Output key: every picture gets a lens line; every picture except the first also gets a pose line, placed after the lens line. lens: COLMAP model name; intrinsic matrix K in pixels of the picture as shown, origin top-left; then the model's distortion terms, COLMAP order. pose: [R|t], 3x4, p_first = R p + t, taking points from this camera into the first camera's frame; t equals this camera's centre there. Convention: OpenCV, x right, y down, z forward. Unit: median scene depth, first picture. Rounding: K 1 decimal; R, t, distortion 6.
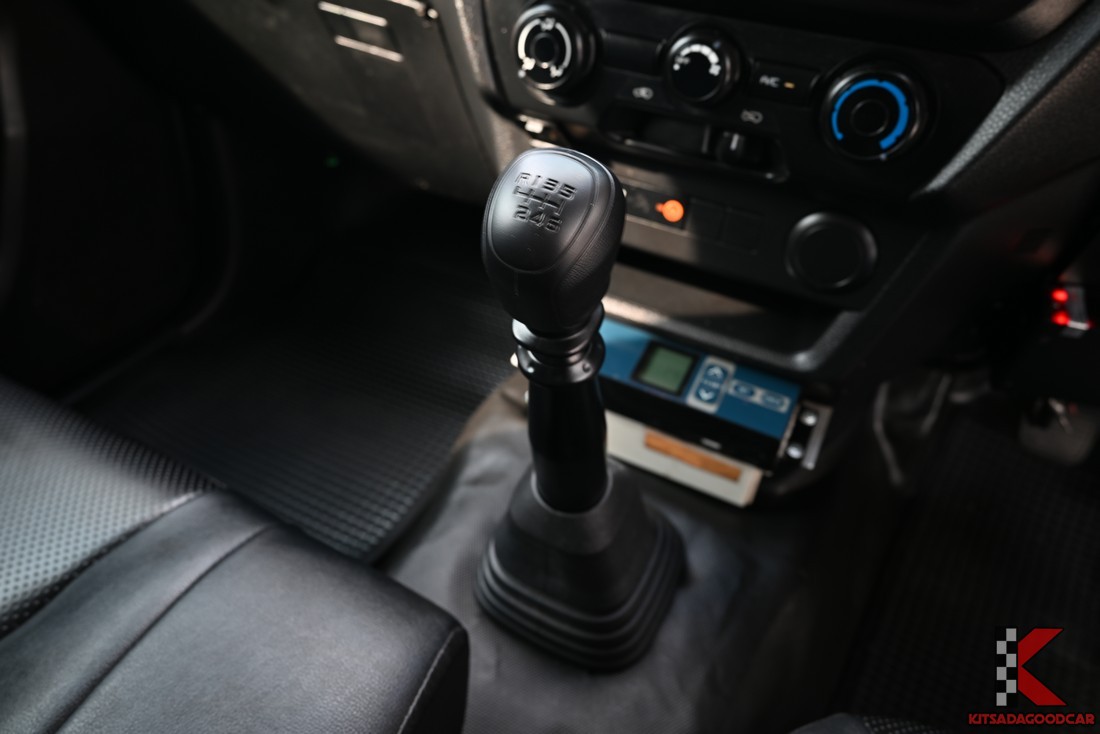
lens RADIAL K [[771.9, 0, 546.2], [0, 771.9, 355.2], [0, 0, 1]] dist [0.022191, -0.001598]
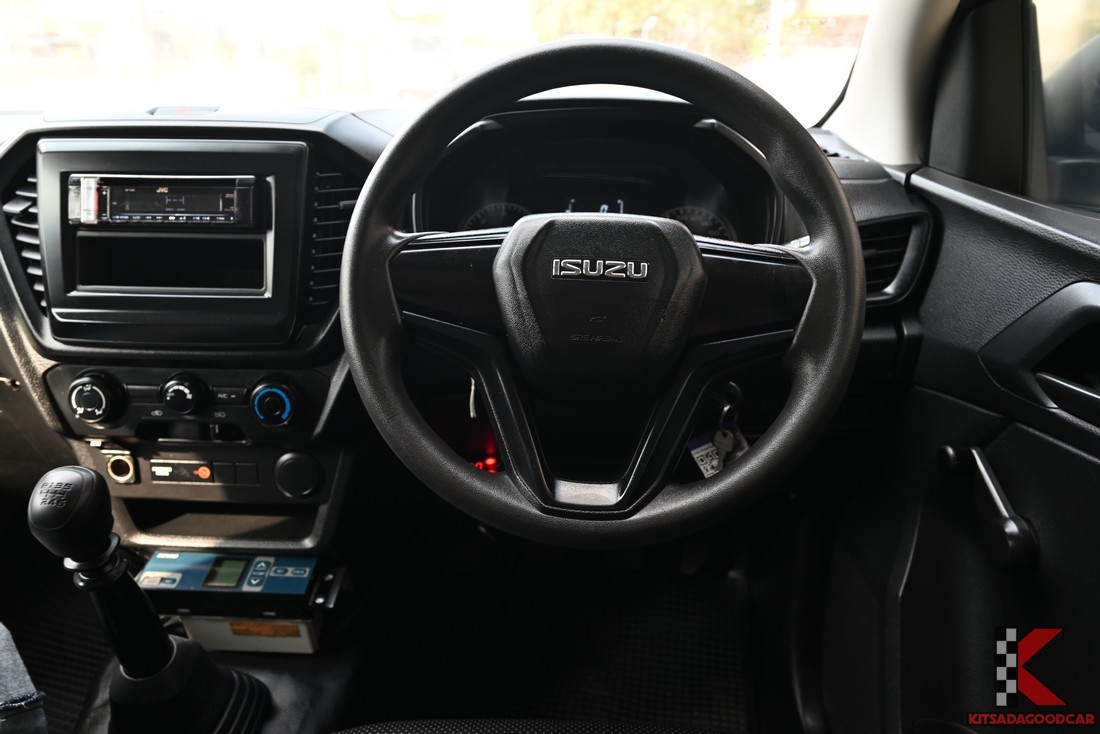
lens RADIAL K [[771.9, 0, 546.2], [0, 771.9, 355.2], [0, 0, 1]] dist [0.022191, -0.001598]
pose [[0.908139, -0.186815, 0.374678, 0.277504], [0.288878, 0.927364, -0.237794, 0.195500], [-0.303040, 0.324187, 0.896142, -0.821351]]
